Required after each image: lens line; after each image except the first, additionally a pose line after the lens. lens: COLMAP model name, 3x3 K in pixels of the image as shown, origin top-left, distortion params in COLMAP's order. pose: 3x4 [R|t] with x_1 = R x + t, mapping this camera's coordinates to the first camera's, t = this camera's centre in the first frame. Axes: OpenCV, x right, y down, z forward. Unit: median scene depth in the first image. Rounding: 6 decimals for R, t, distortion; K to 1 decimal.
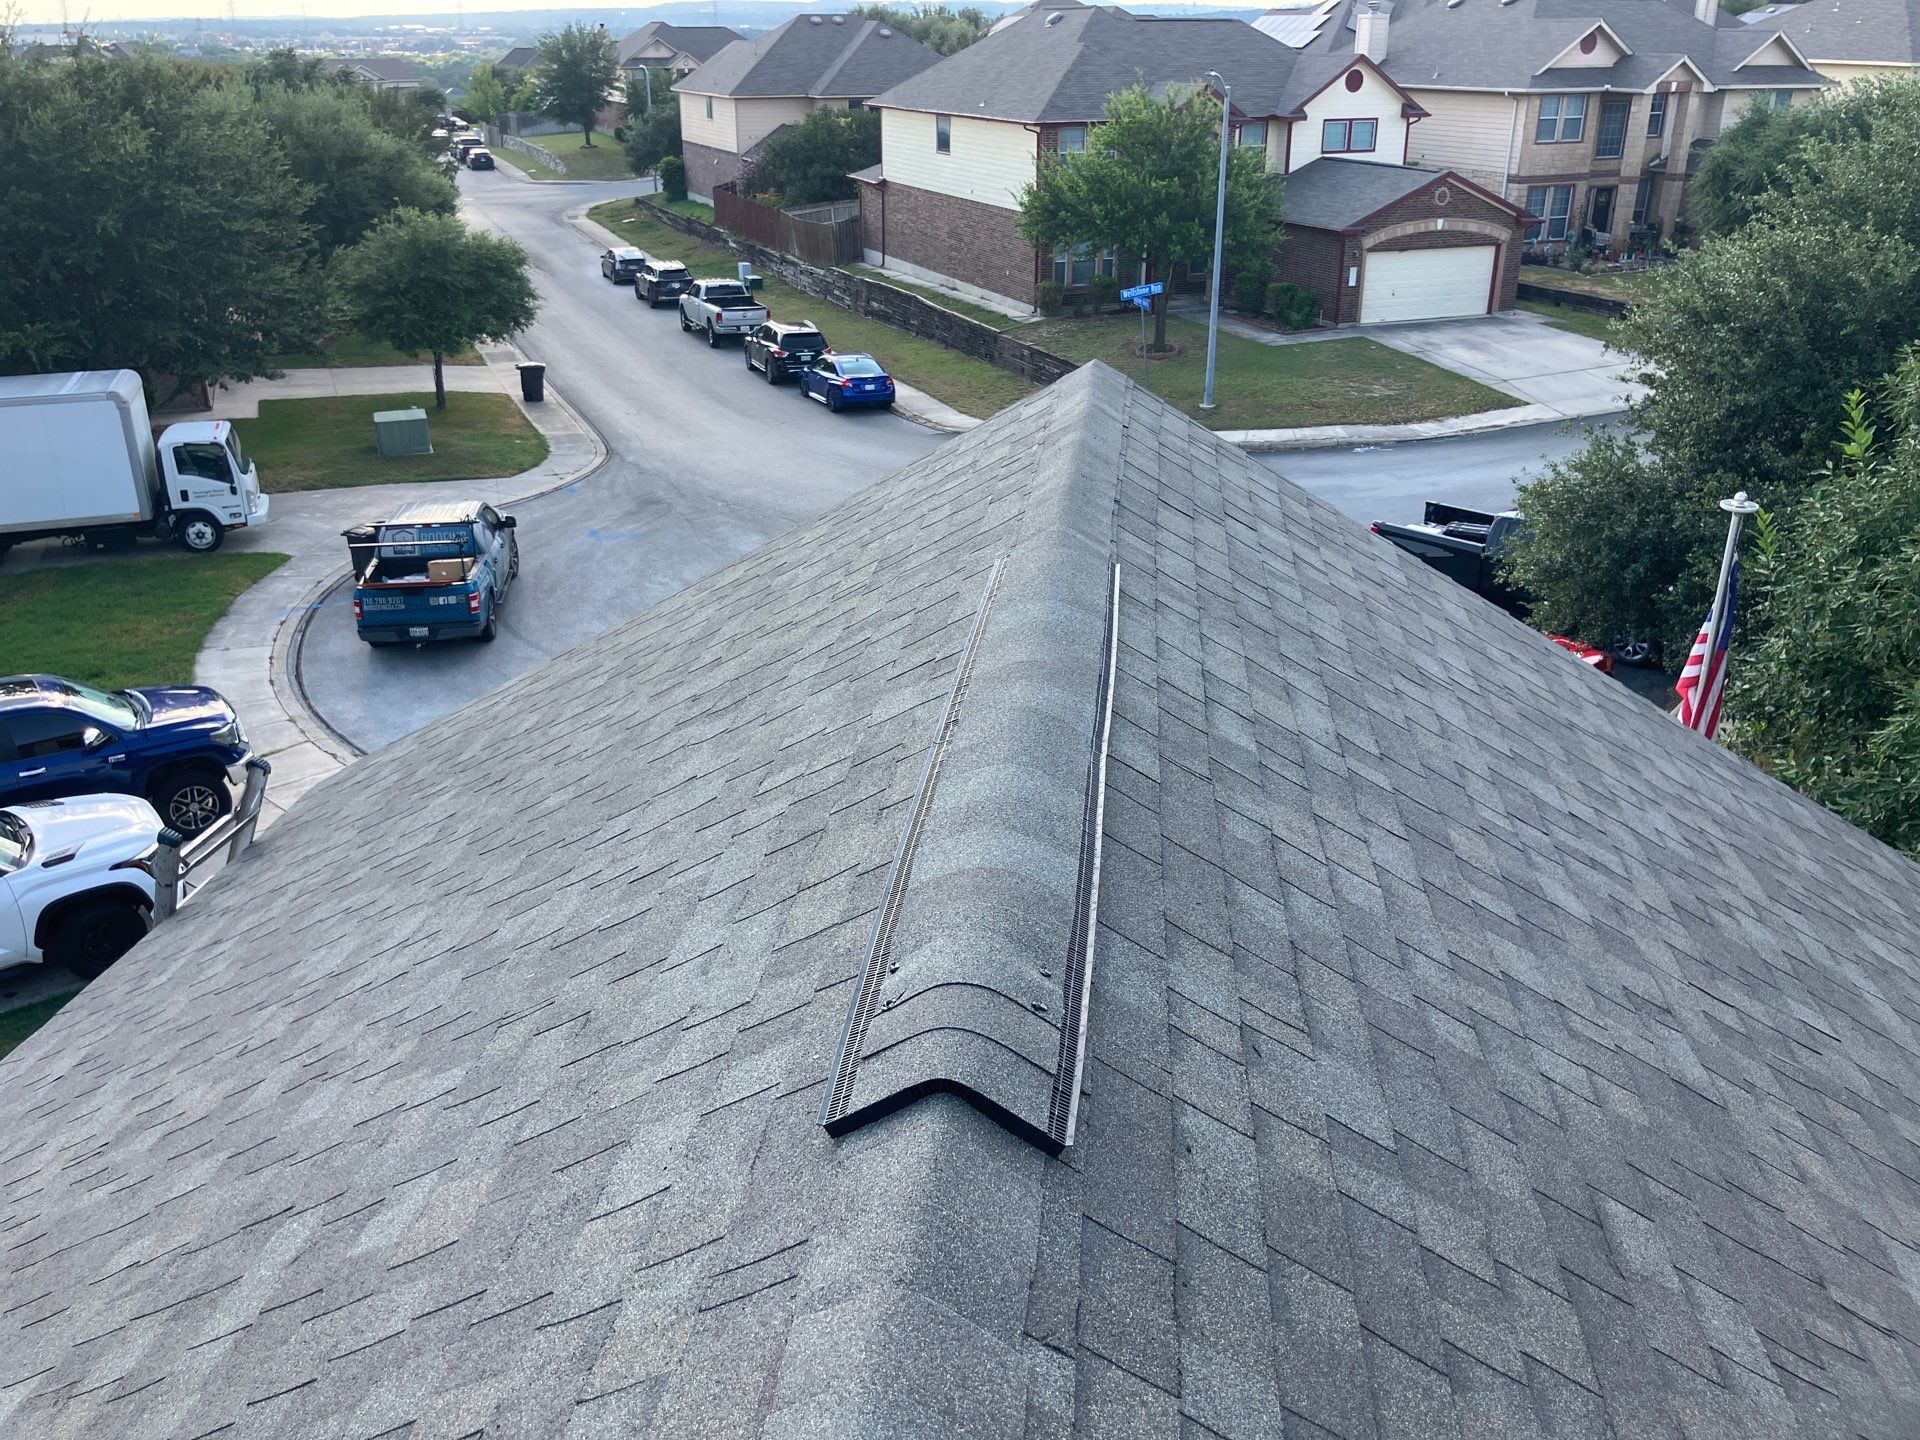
lens RADIAL K [[1516.0, 0, 924.1], [0, 1516.0, 670.0], [0, 0, 1]] dist [0.018687, -0.015820]
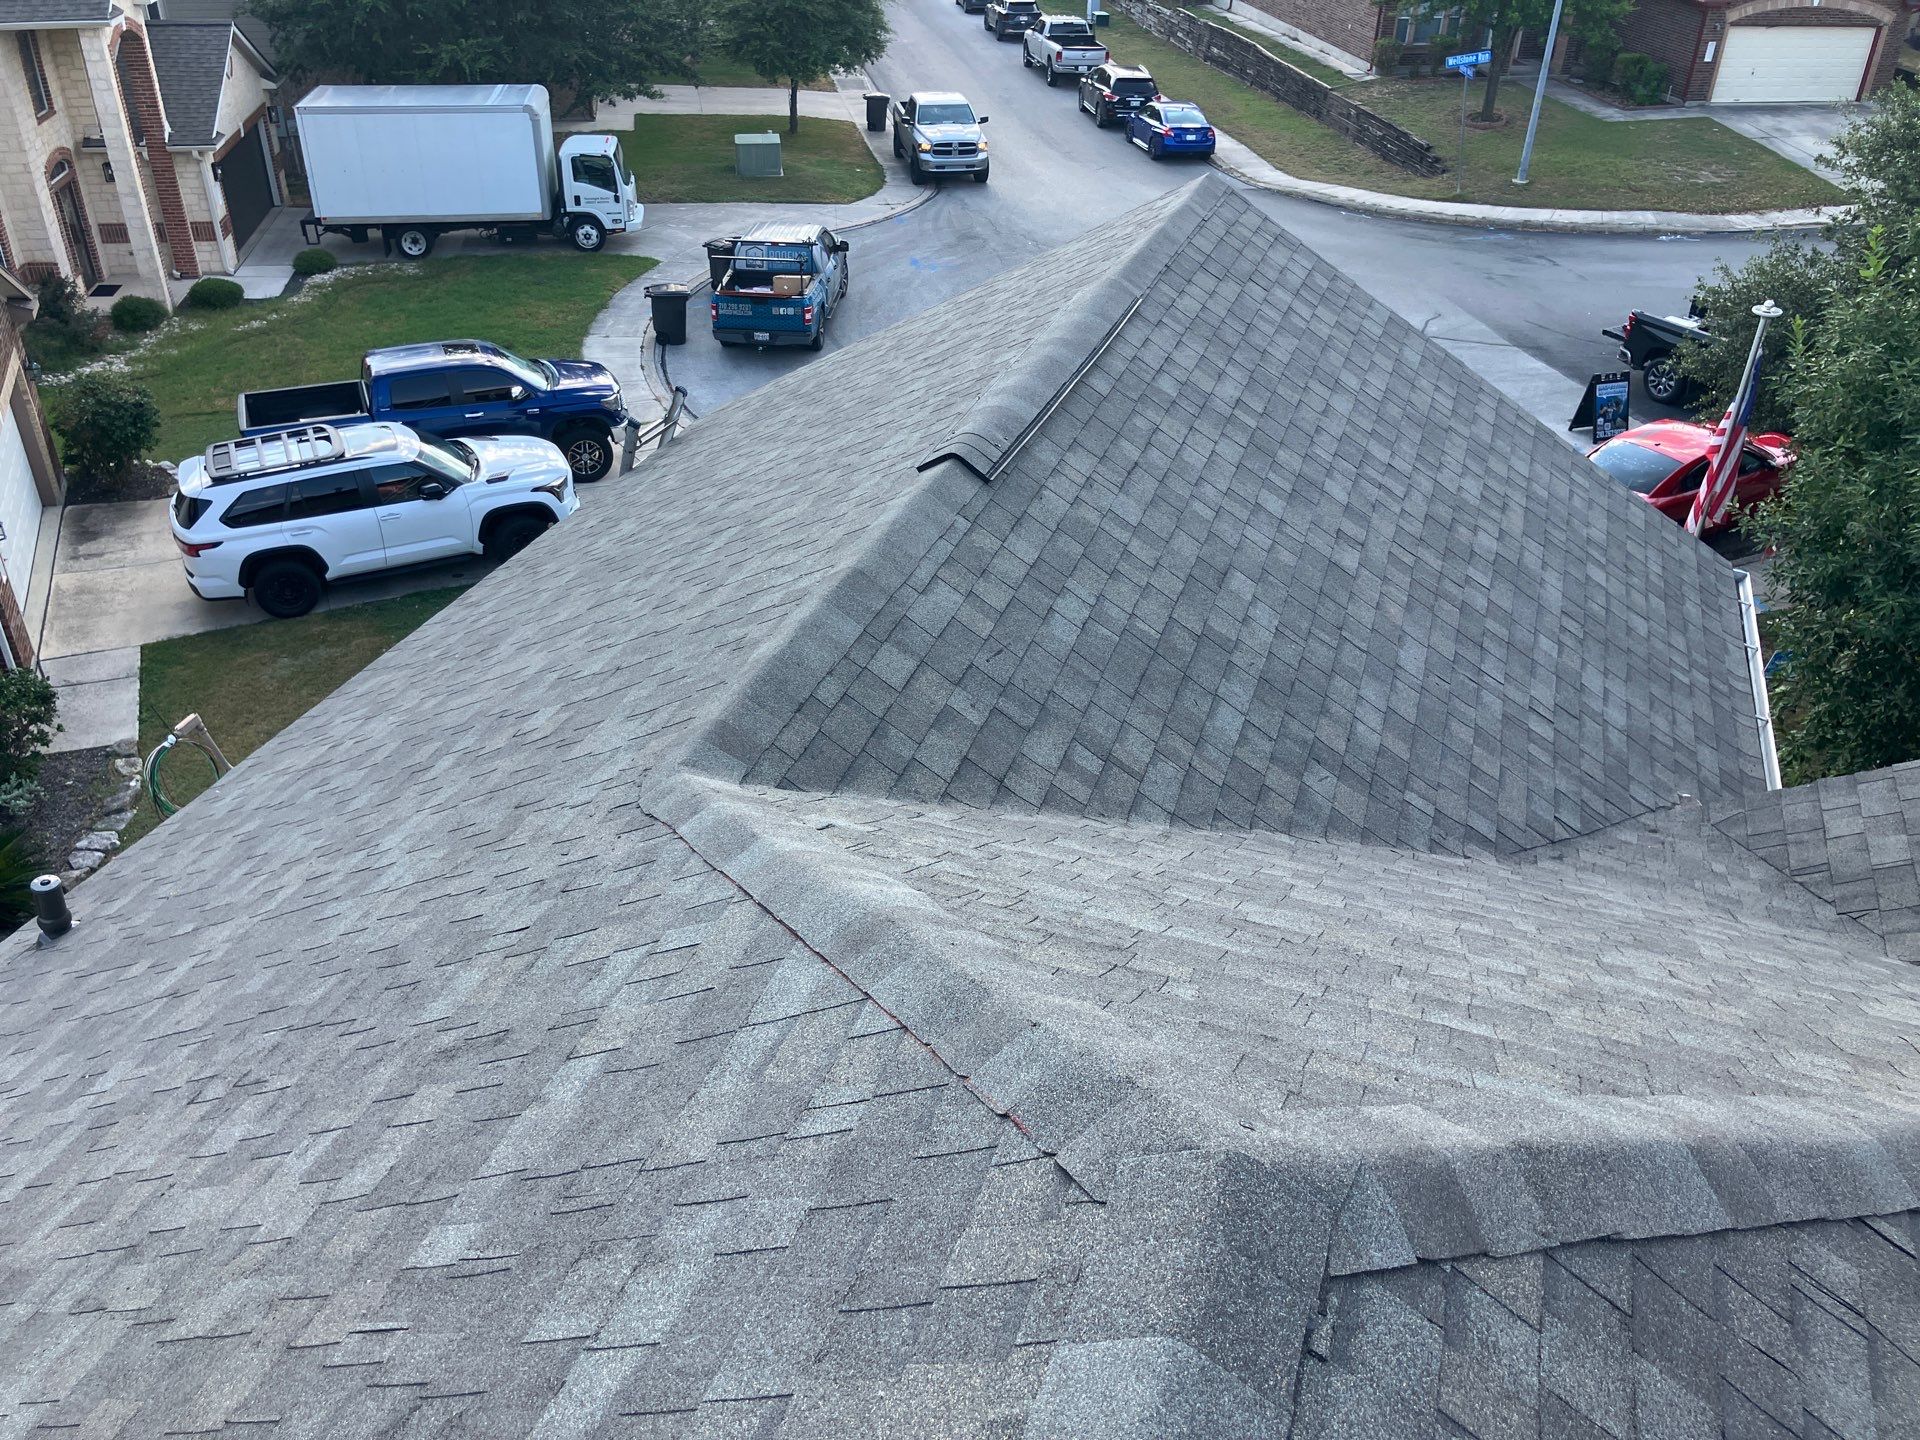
lens RADIAL K [[1516.0, 0, 924.1], [0, 1516.0, 670.0], [0, 0, 1]] dist [0.018687, -0.015820]
pose [[0.973778, 0.130998, -0.186002, 0.033427], [-0.098904, 0.980043, 0.172433, 0.010099], [0.204878, -0.149515, 0.967300, -0.116520]]
